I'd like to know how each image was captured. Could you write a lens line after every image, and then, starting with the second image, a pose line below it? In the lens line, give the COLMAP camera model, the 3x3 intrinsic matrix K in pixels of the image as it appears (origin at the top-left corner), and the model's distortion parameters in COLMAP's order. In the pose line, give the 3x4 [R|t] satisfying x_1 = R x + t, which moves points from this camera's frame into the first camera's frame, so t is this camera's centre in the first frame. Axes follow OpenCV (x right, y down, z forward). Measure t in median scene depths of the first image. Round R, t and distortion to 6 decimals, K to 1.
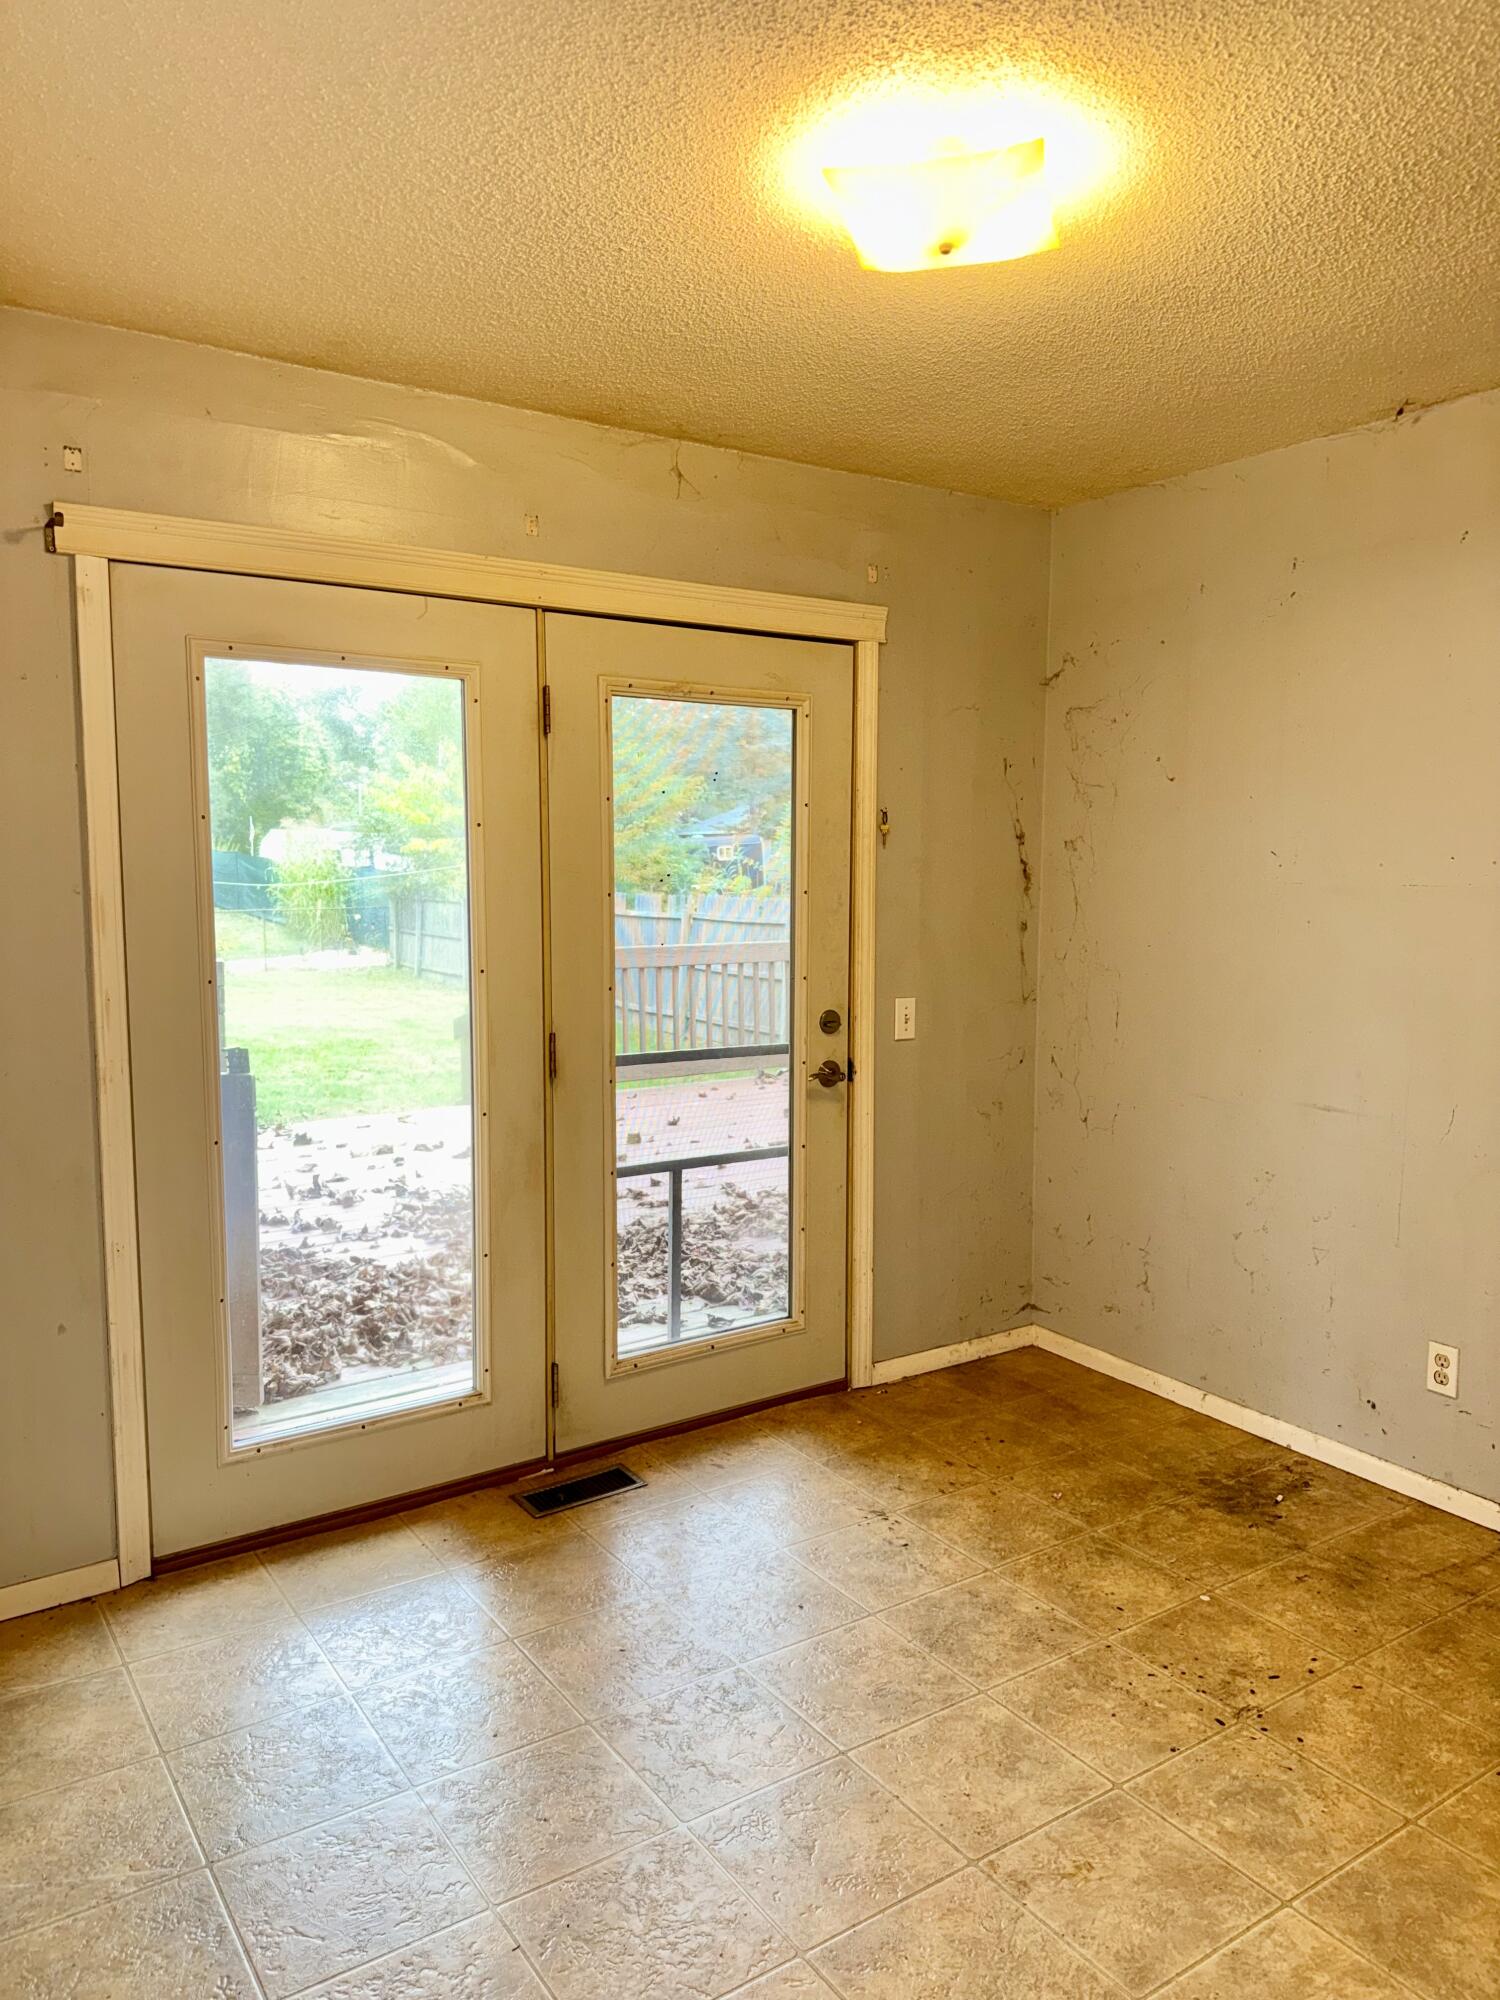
lens RADIAL K [[1404.2, 0, 752.3], [0, 1404.2, 1001.1], [0, 0, 1]] dist [0.060265, -0.076250]
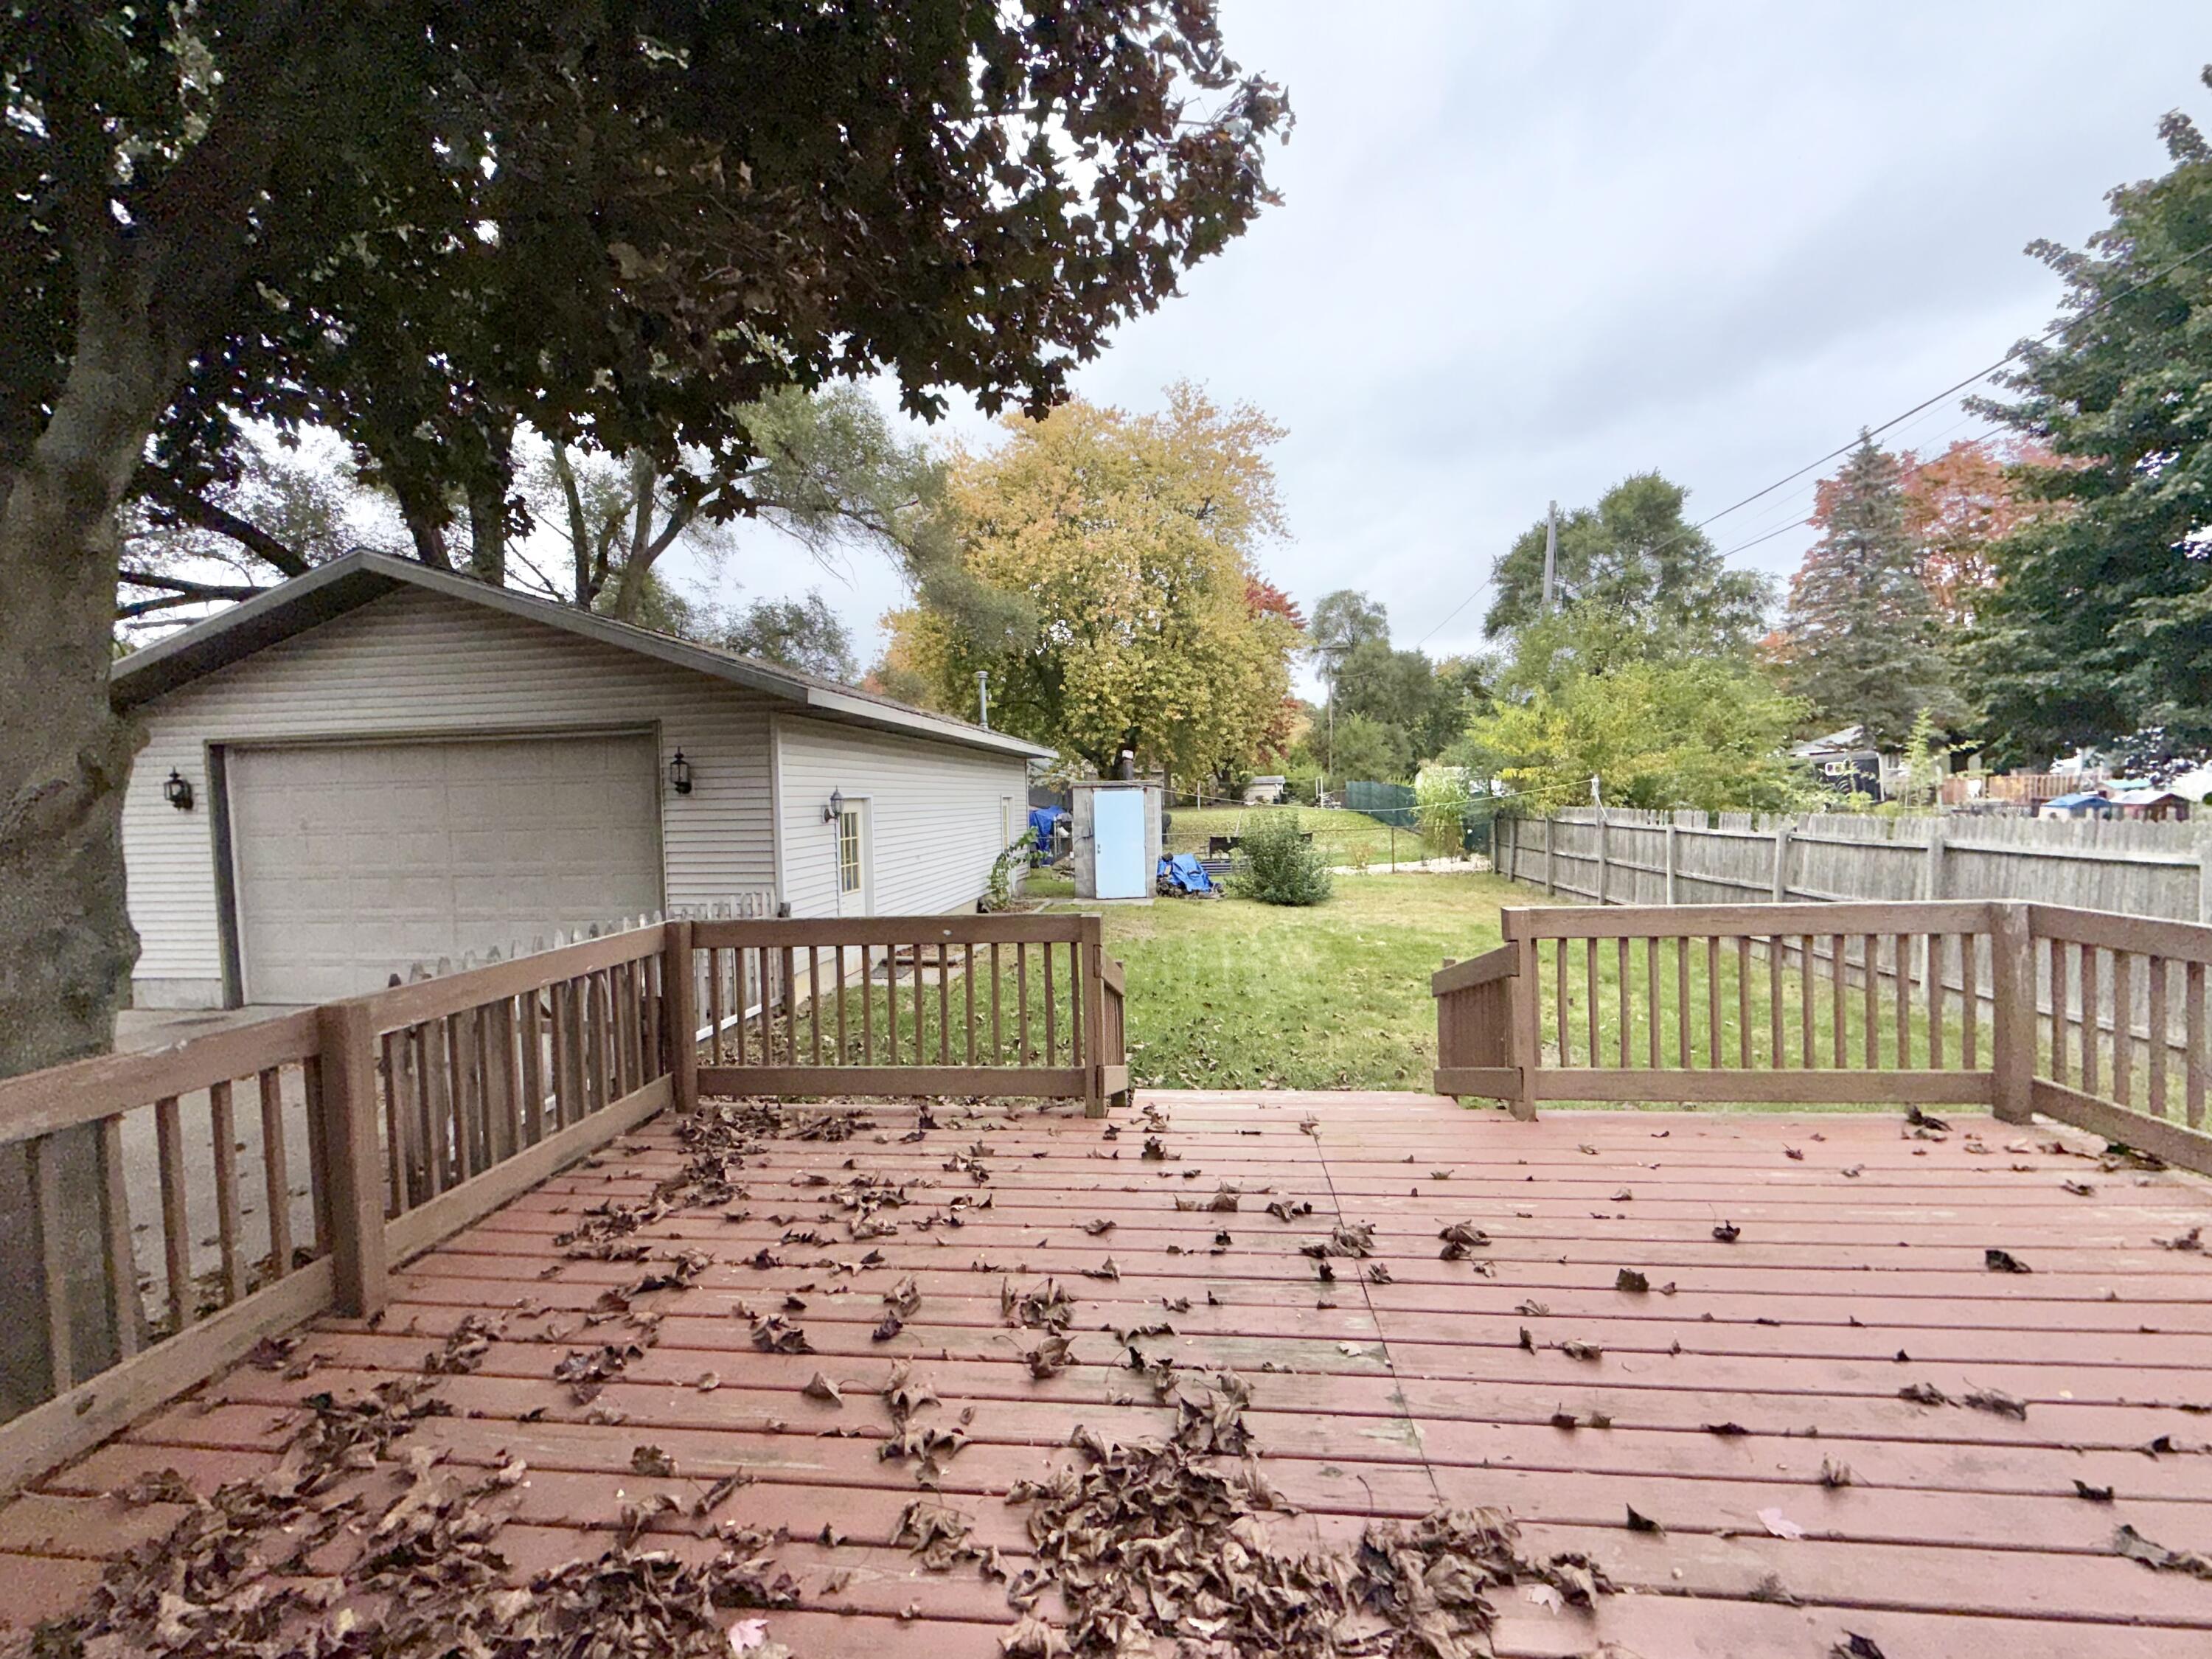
lens RADIAL K [[869.1, 0, 1144.2], [0, 869.1, 835.1], [0, 0, 1]] dist [0.009432, -0.002633]
pose [[0.773422, 0.002321, -0.633887, -0.005299], [-0.030999, 0.998935, -0.034166, -0.019801], [0.633133, 0.046074, 0.772671, 0.197282]]
